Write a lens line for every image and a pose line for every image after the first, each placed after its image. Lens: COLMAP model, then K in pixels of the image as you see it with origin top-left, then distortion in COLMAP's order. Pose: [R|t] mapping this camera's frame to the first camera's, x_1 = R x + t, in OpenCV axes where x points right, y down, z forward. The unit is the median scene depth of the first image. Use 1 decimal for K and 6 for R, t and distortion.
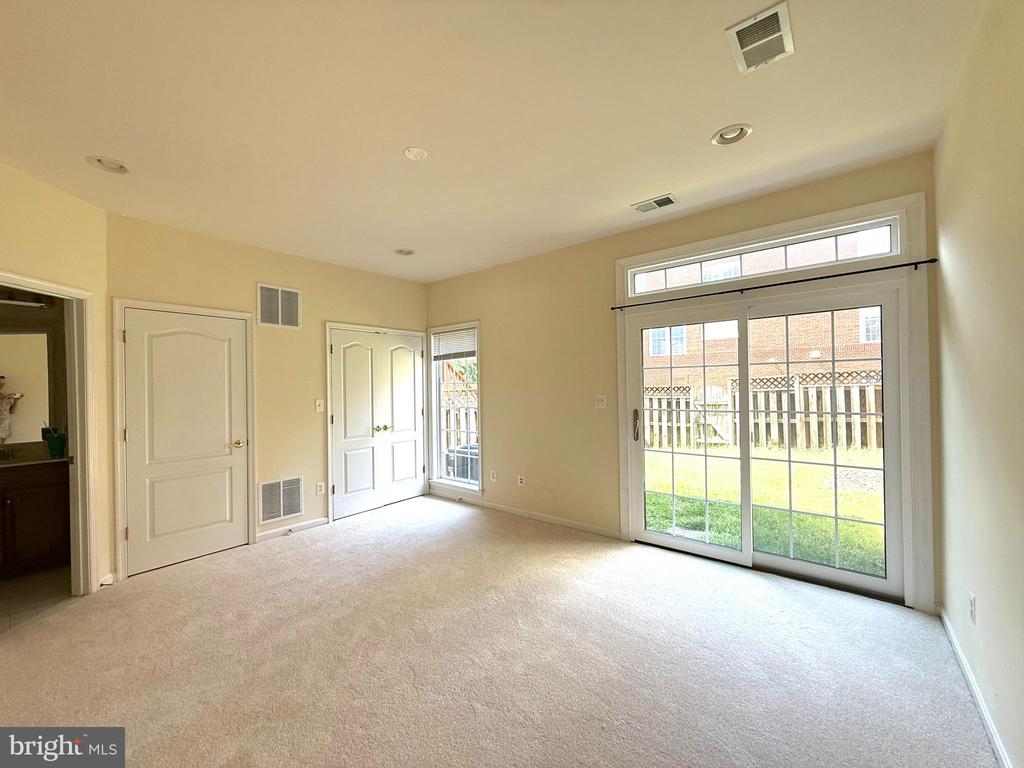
lens RADIAL K [[412.7, 0, 479.1], [0, 412.7, 385.5], [0, 0, 1]] dist [-0.001933, -0.000224]
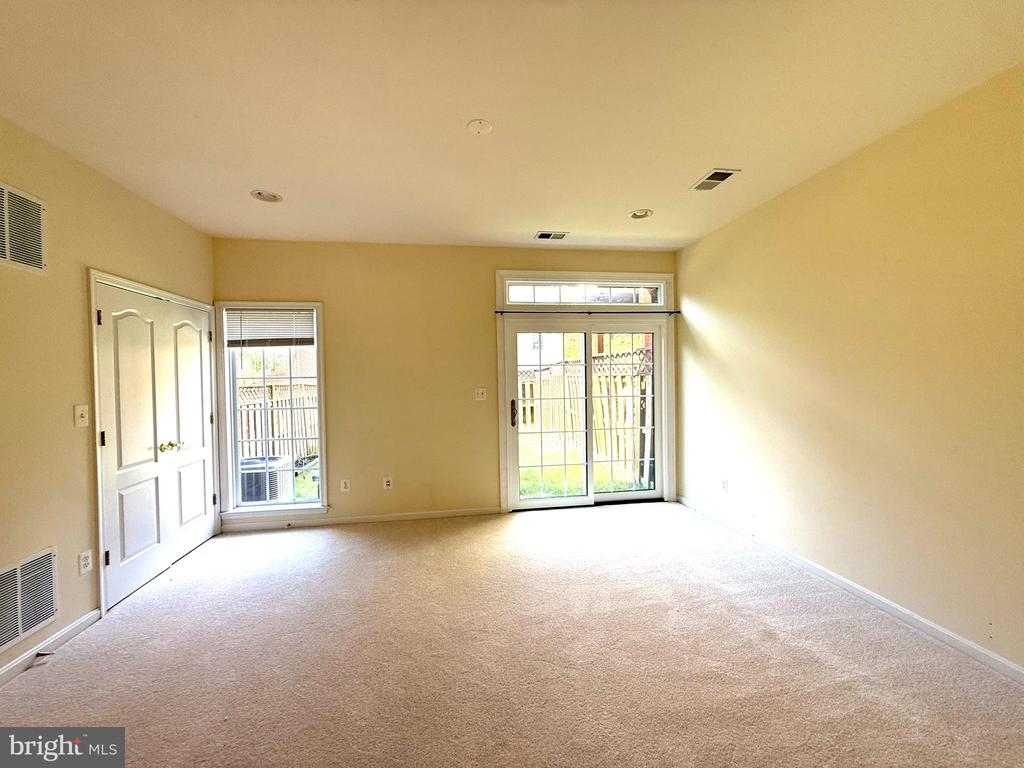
lens RADIAL K [[428.1, 0, 507.9], [0, 428.1, 385.4], [0, 0, 1]] dist [-0.000994, -0.000200]
pose [[0.642844, -0.009223, 0.765941, -0.480610], [0.004339, 0.999955, 0.008400, 0.004515], [-0.765985, -0.002076, 0.642855, 0.186512]]
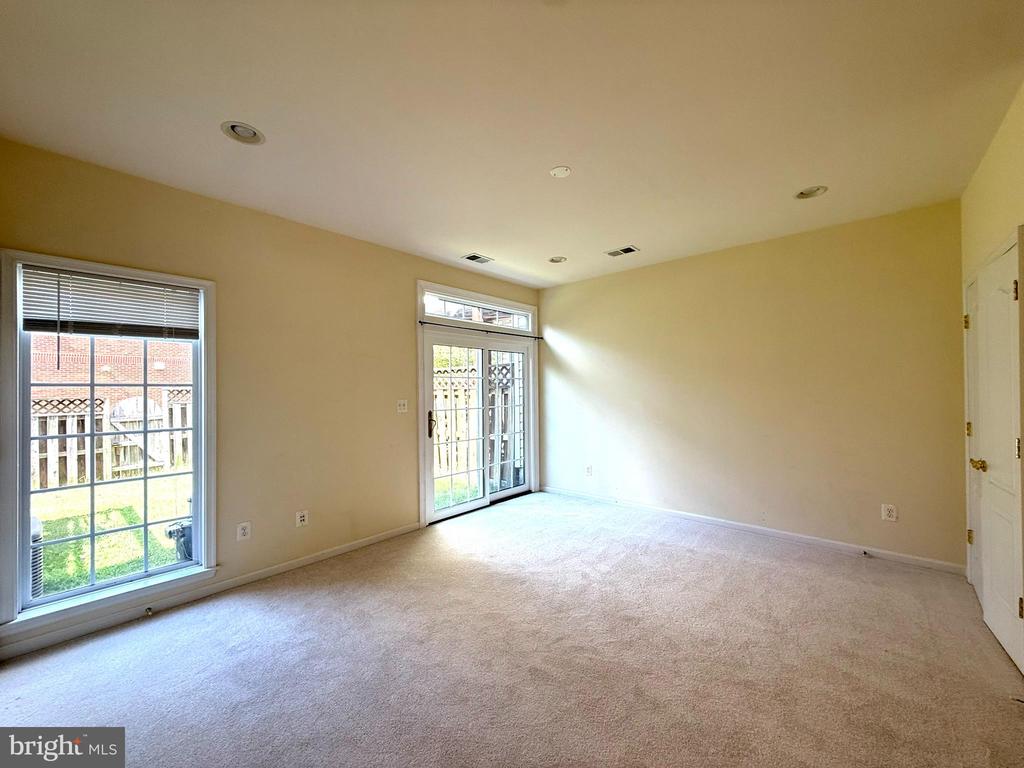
lens RADIAL K [[428.1, 0, 507.9], [0, 428.1, 385.4], [0, 0, 1]] dist [-0.000994, -0.000200]
pose [[-0.018983, 0.029689, 0.999379, -0.716160], [0.010491, 0.999510, -0.029493, 0.018927], [-0.999765, 0.009925, -0.019285, 0.673850]]
